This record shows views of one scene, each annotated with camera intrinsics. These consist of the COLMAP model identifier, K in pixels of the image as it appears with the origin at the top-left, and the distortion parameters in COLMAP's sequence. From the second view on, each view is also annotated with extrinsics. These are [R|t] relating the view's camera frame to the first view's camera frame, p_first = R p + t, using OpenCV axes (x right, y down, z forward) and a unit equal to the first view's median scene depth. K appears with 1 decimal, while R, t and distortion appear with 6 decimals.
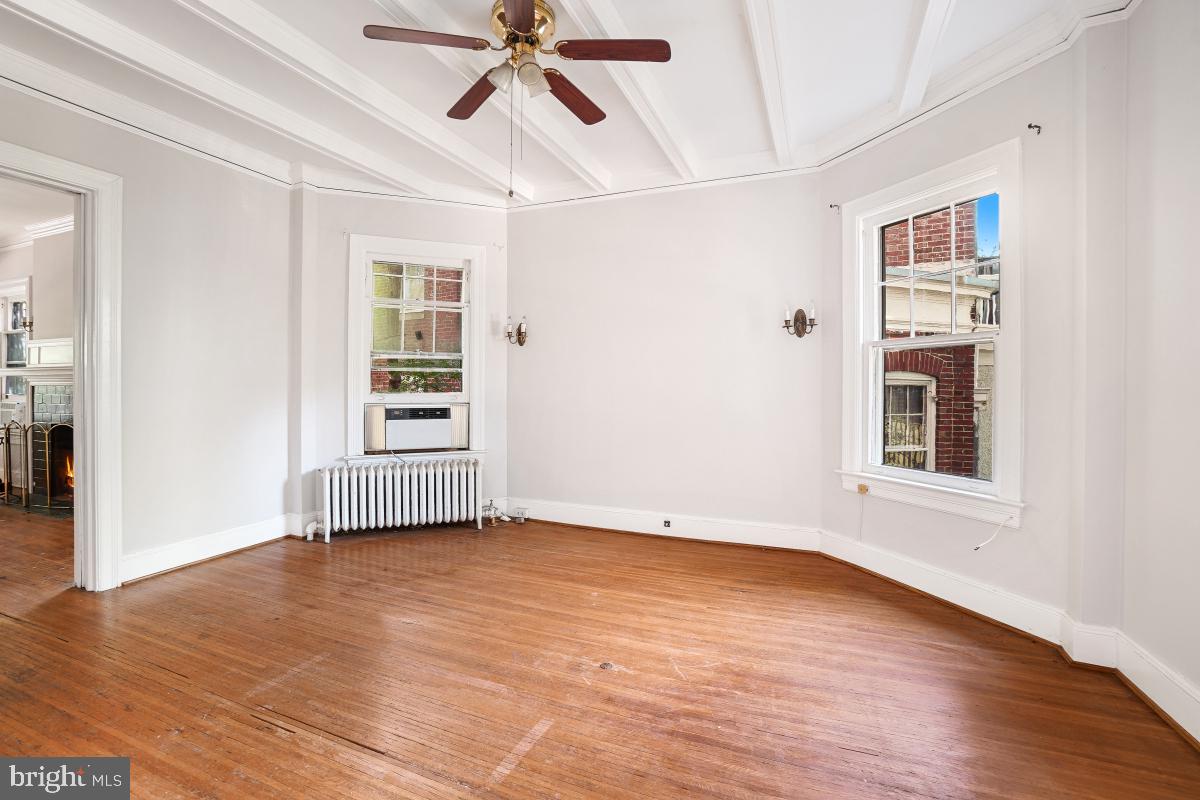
lens RADIAL K [[533.2, 0, 600.4], [0, 533.2, 393.9], [0, 0, 1]] dist [-0.002018, -0.000313]
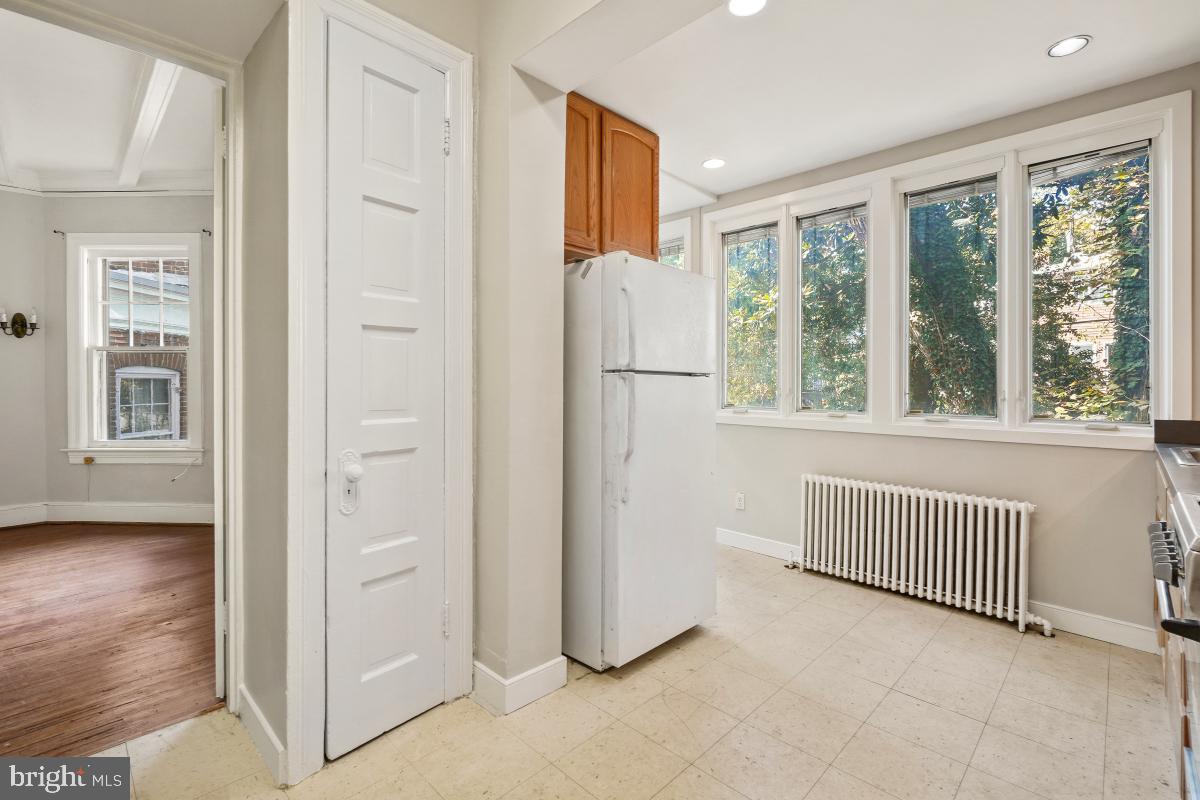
lens RADIAL K [[533.2, 0, 623.2], [0, 533.2, 386.9], [0, 0, 1]] dist [-0.002018, -0.000313]
pose [[0.350051, -0.008367, 0.936693, -0.245670], [0.005087, 0.999962, 0.007031, -0.001953], [-0.936717, 0.002303, 0.350081, -0.625321]]
